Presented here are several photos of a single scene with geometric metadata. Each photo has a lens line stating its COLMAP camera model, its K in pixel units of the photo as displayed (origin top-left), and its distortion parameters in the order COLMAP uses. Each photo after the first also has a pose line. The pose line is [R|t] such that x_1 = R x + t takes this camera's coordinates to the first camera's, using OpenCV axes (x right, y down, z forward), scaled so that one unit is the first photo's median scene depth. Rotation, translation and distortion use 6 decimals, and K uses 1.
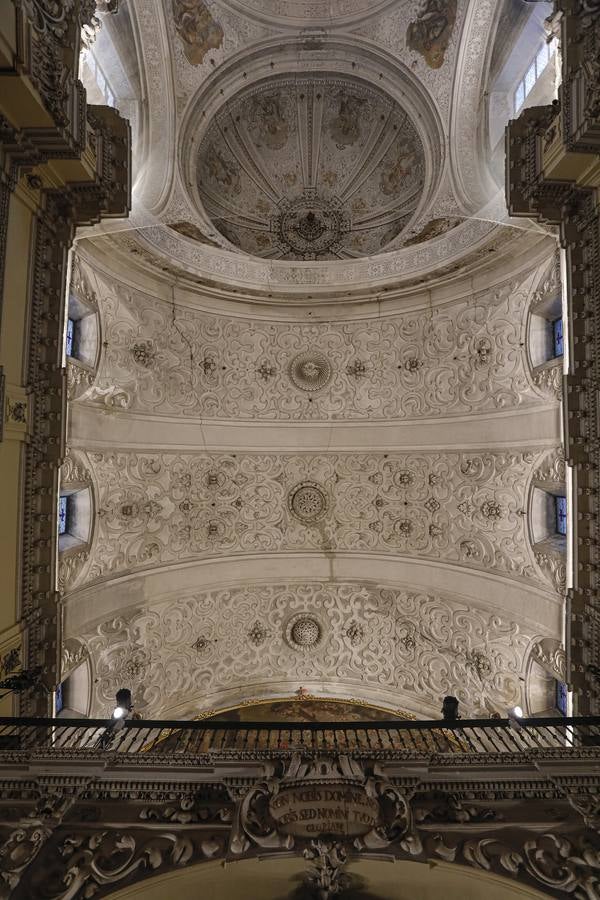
lens RADIAL K [[425.5, 0, 297.8], [0, 425.5, 455.8], [0, 0, 1]] dist [-0.069330, 0.026067]
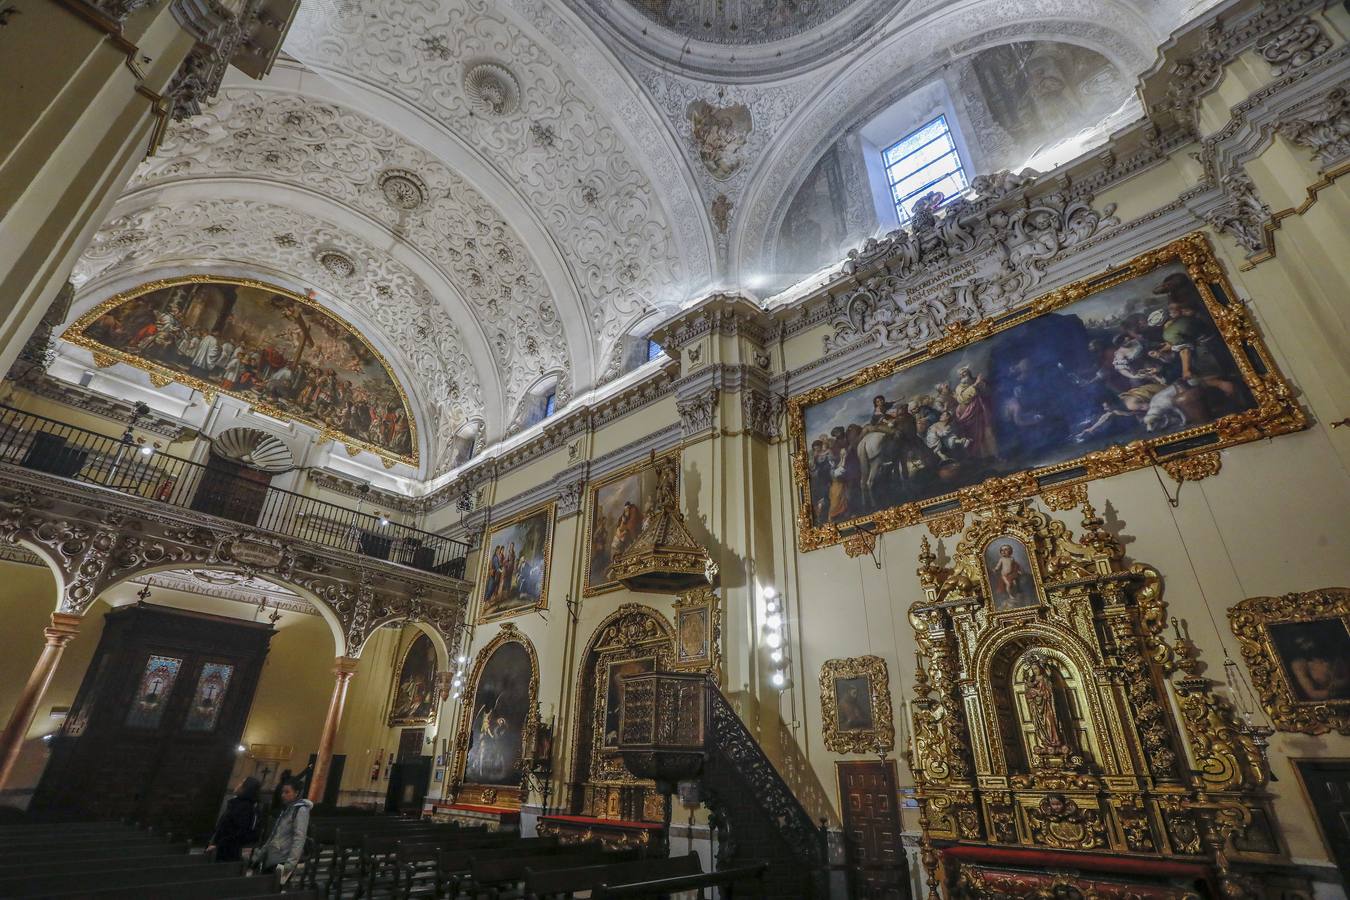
lens RADIAL K [[609.9, 0, 657.2], [0, 609.9, 450.6], [0, 0, 1]] dist [-0.080992, 0.034801]
pose [[0.680445, 0.353057, 0.642141, -0.236313], [-0.731768, 0.280884, 0.620983, -0.964325], [0.038875, -0.892443, 0.449482, 0.028525]]
